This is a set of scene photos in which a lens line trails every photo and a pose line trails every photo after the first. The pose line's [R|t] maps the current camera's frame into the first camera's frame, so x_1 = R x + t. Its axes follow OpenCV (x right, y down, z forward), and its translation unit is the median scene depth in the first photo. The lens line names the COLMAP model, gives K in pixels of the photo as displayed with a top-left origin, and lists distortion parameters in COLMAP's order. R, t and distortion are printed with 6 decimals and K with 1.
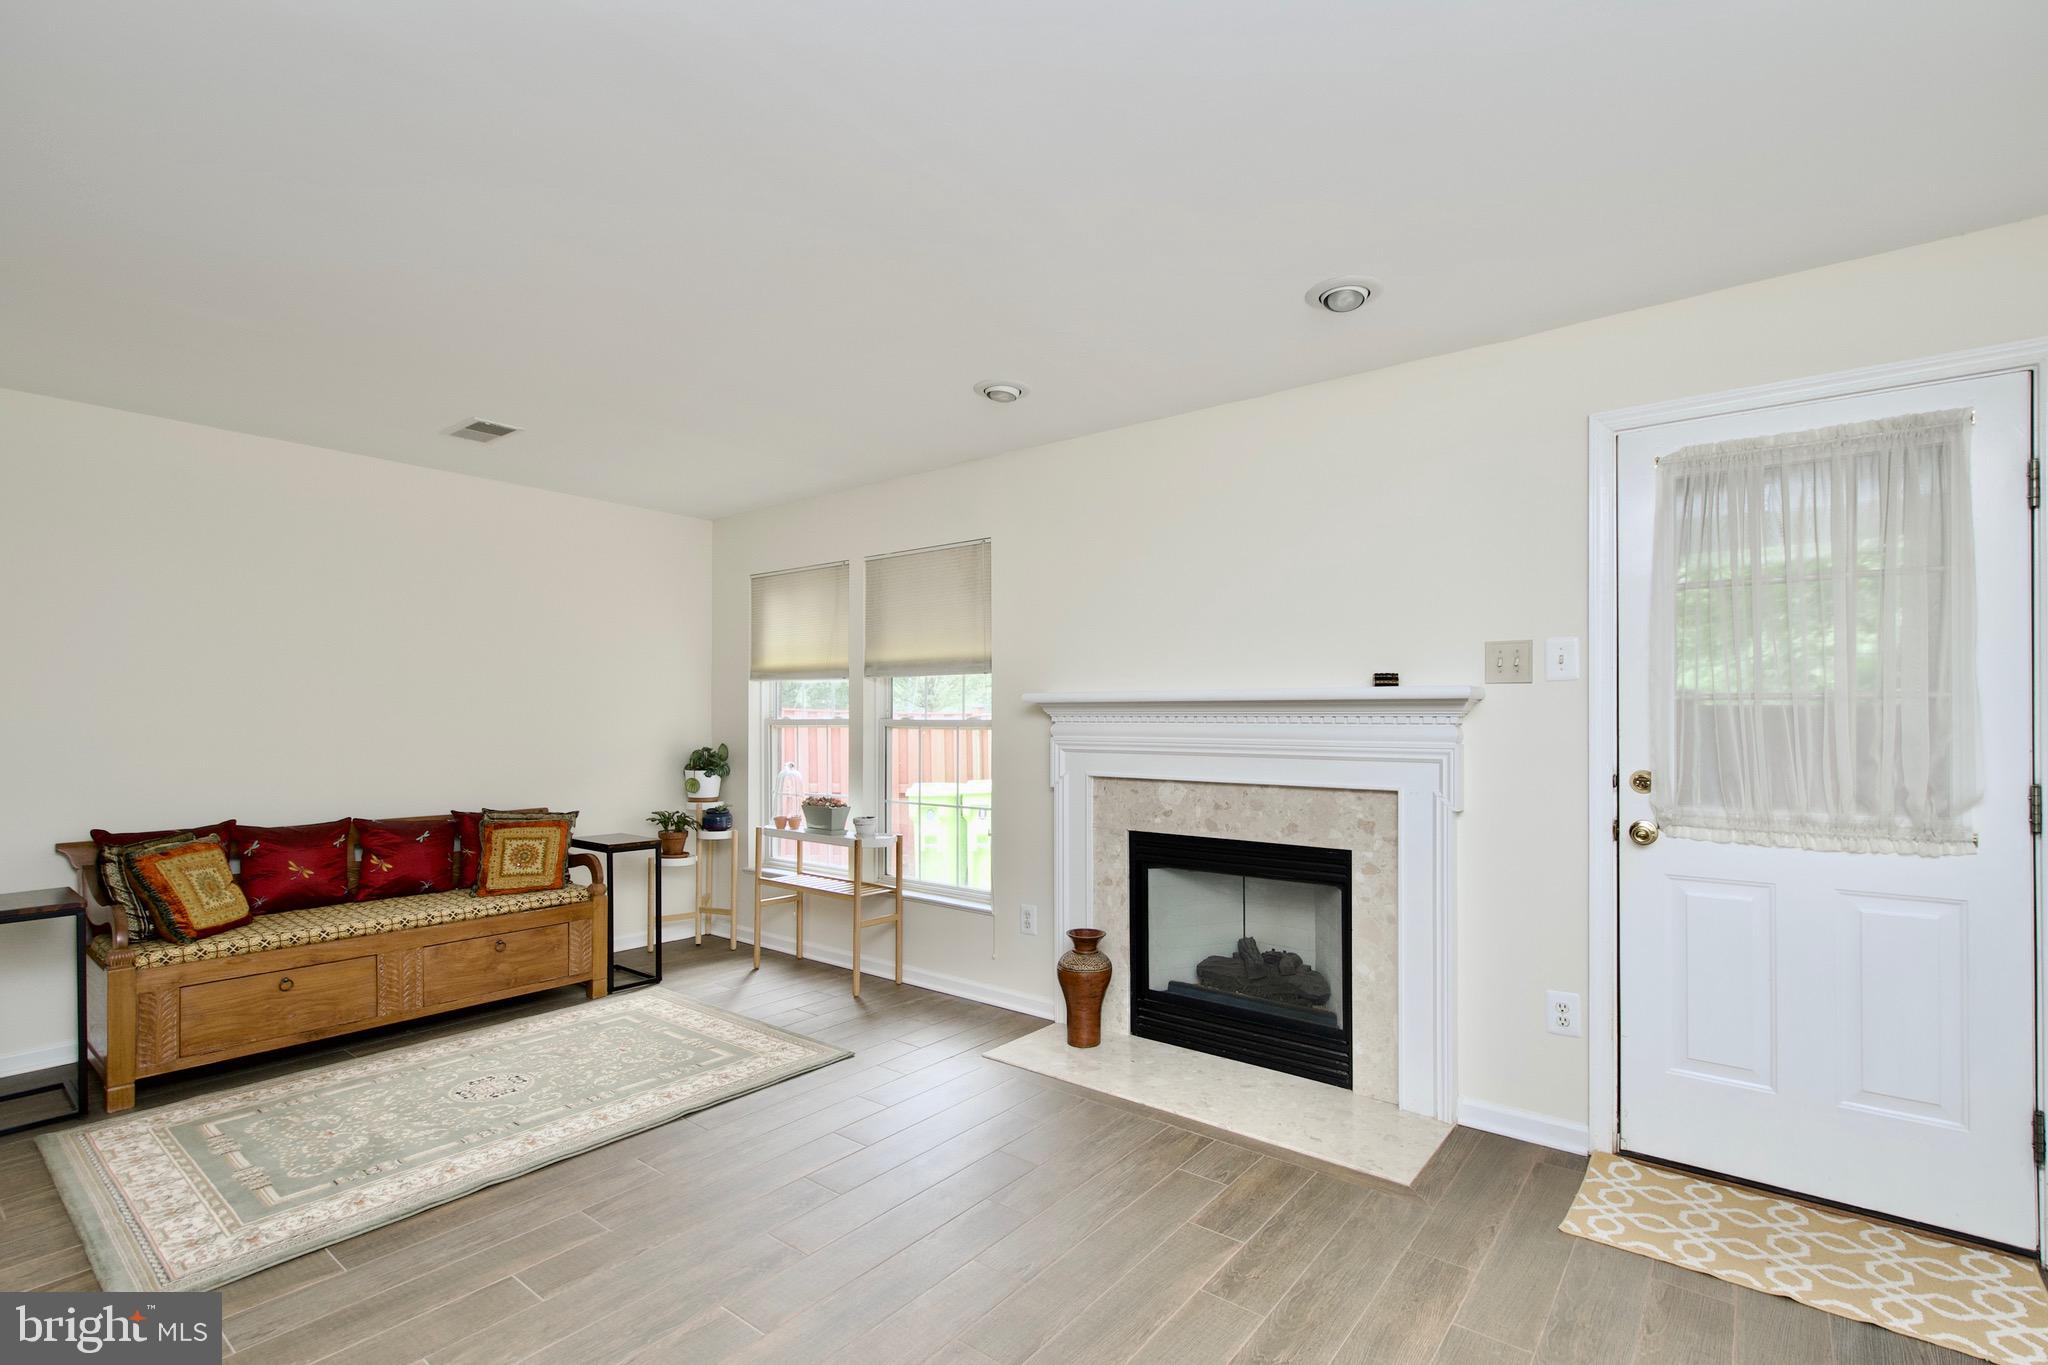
lens RADIAL K [[914.1, 0, 1040.5], [0, 914.1, 709.6], [0, 0, 1]] dist [0.012762, -0.006096]
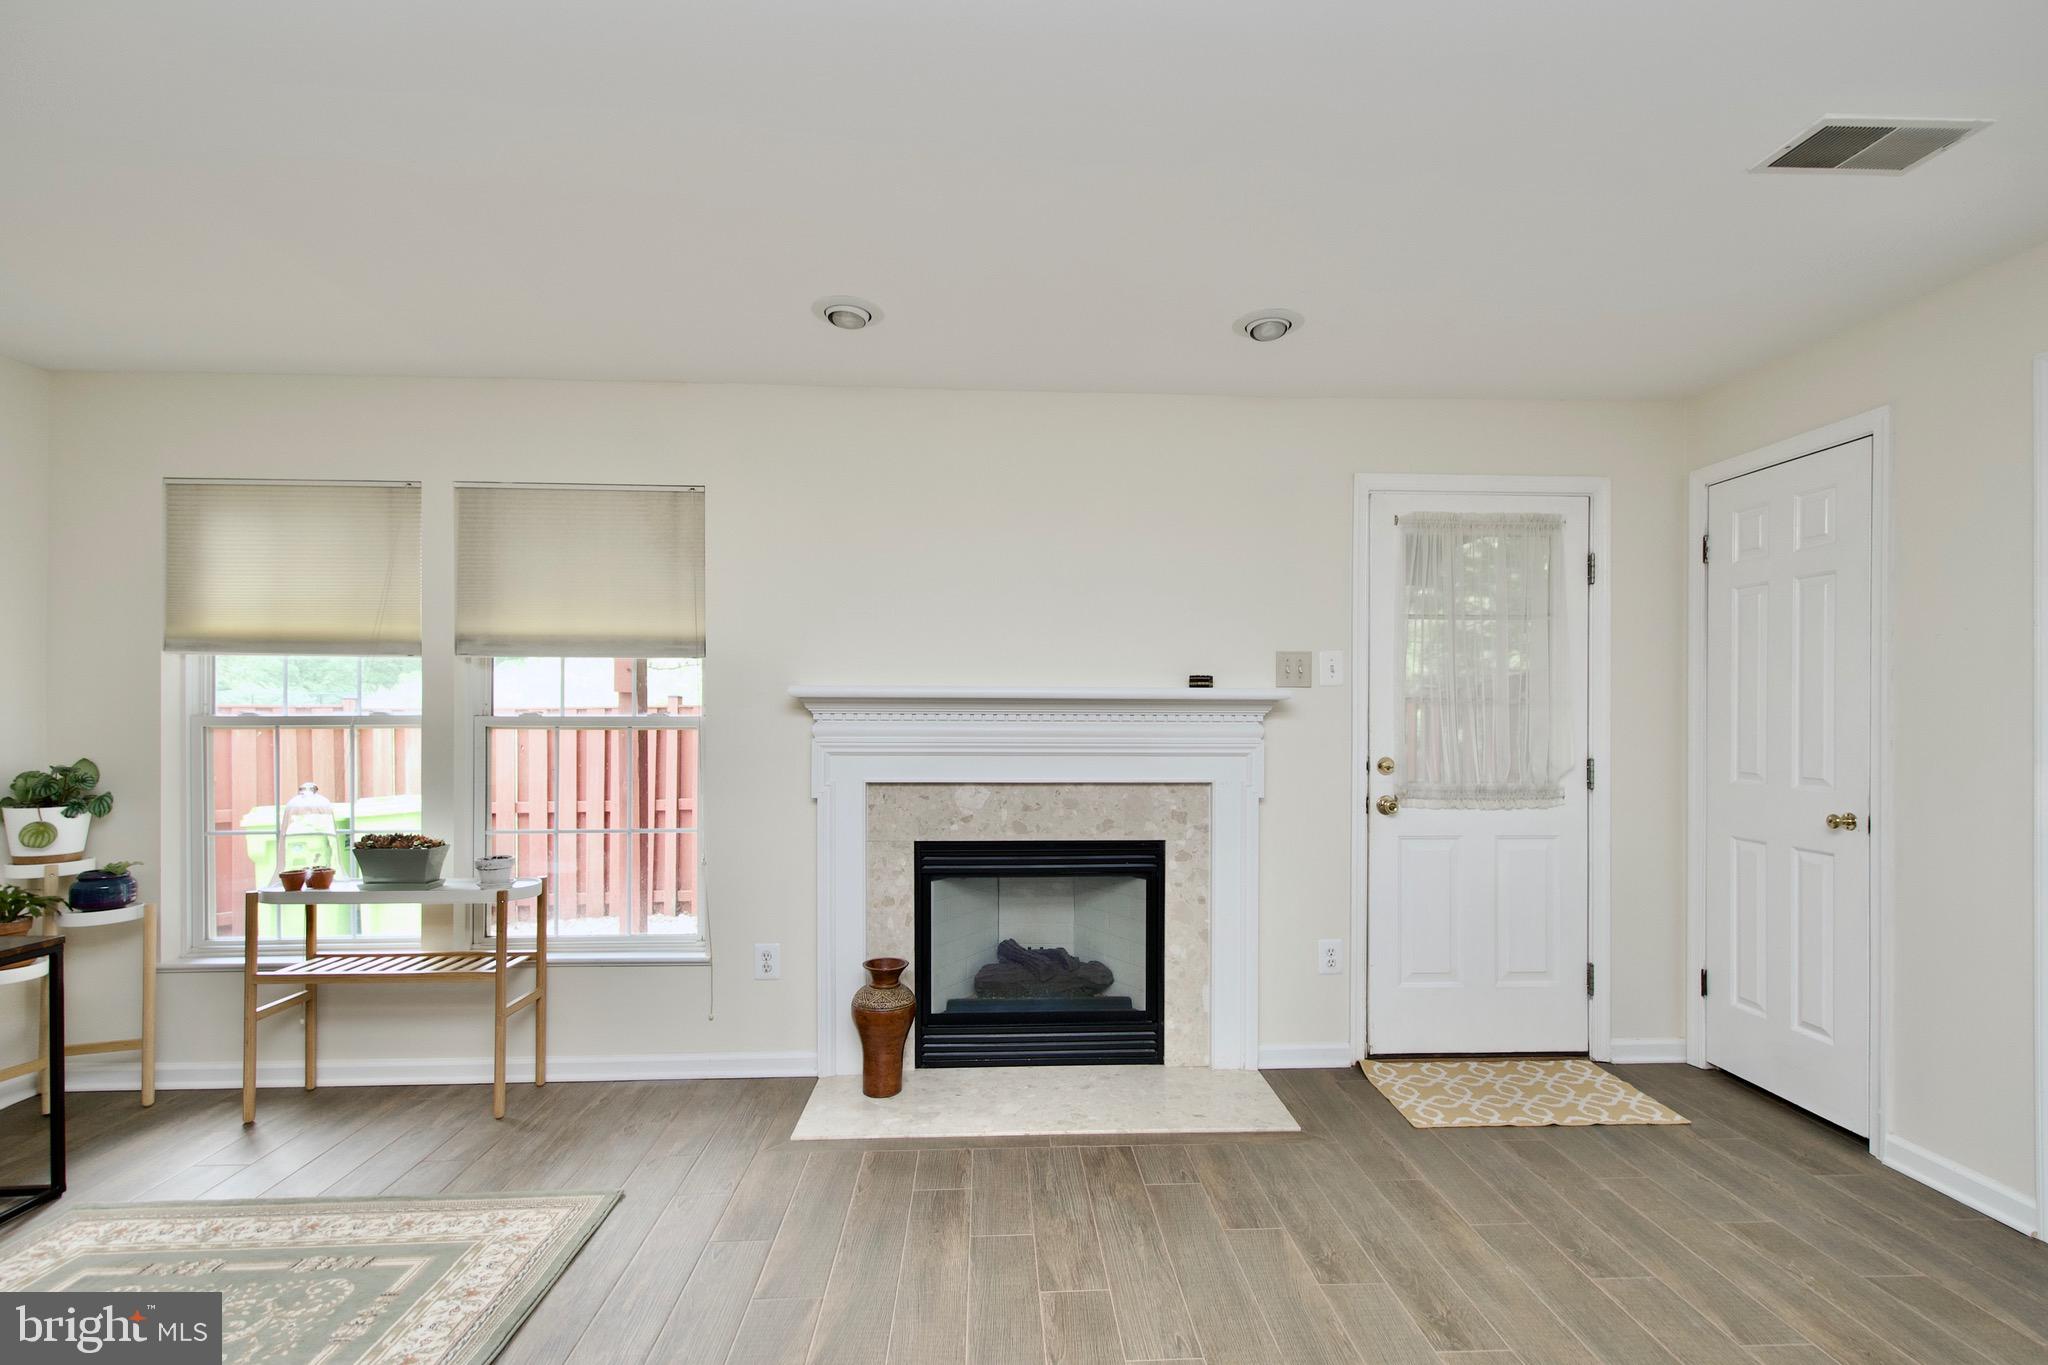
lens RADIAL K [[914.1, 0, 1027.1], [0, 914.1, 716.5], [0, 0, 1]] dist [0.012762, -0.006096]
pose [[0.761095, 0.000088, 0.648640, -0.404138], [-0.007725, 0.999930, 0.008929, 0.001156], [-0.648594, -0.011806, 0.761043, 0.251352]]
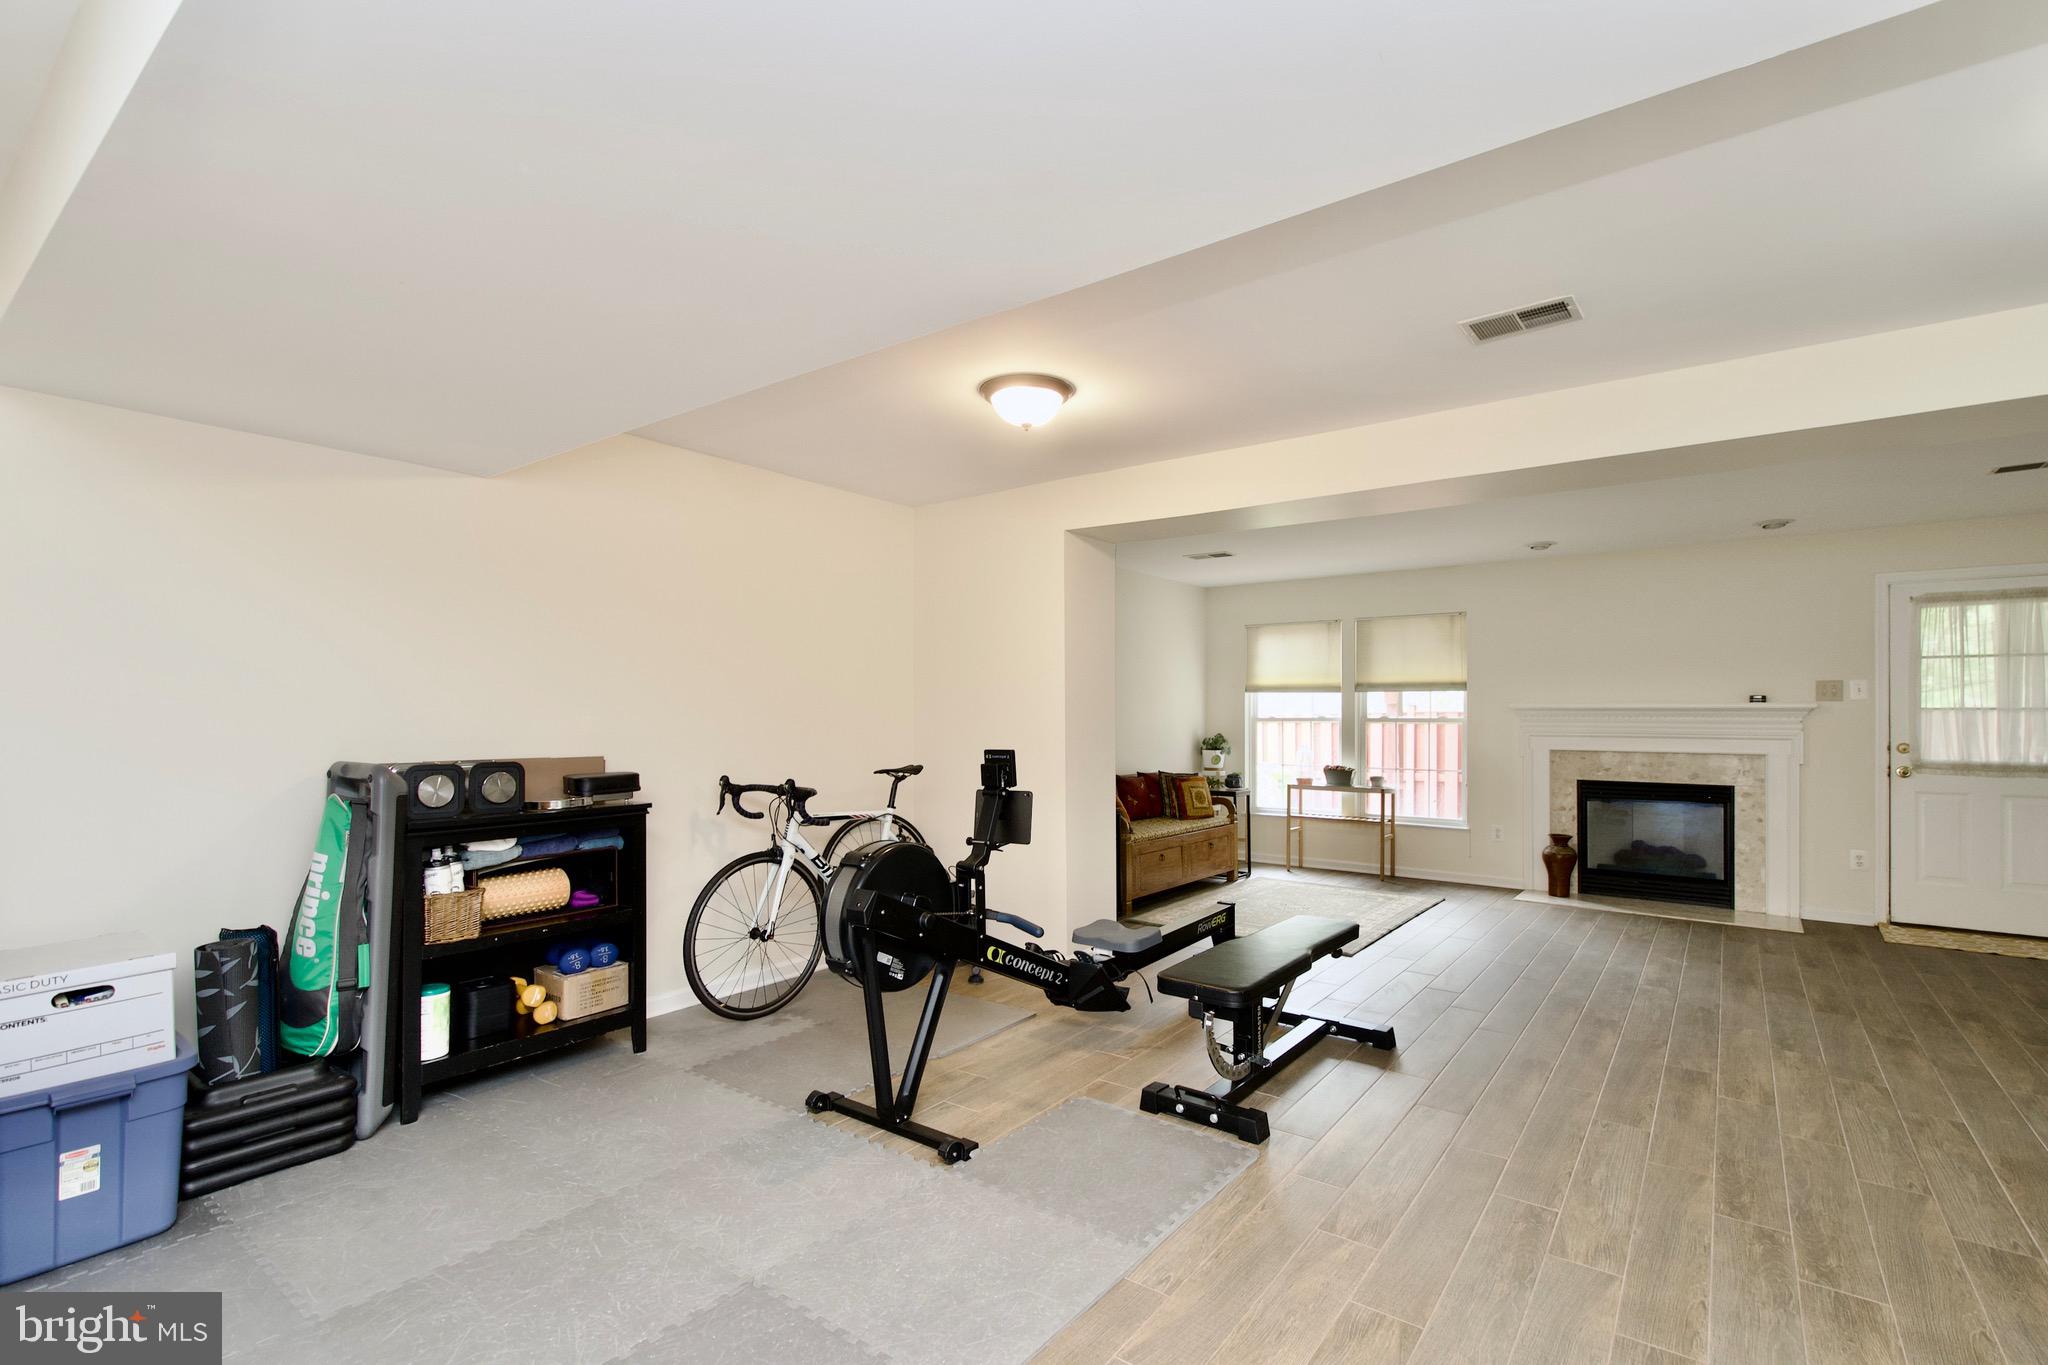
lens RADIAL K [[914.1, 0, 1049.2], [0, 914.1, 710.1], [0, 0, 1]] dist [0.012762, -0.006096]
pose [[0.999897, 0.000534, 0.014339, -0.977173], [-0.000605, 0.999987, 0.004981, -0.013855], [-0.014336, -0.004989, 0.999885, -0.795628]]
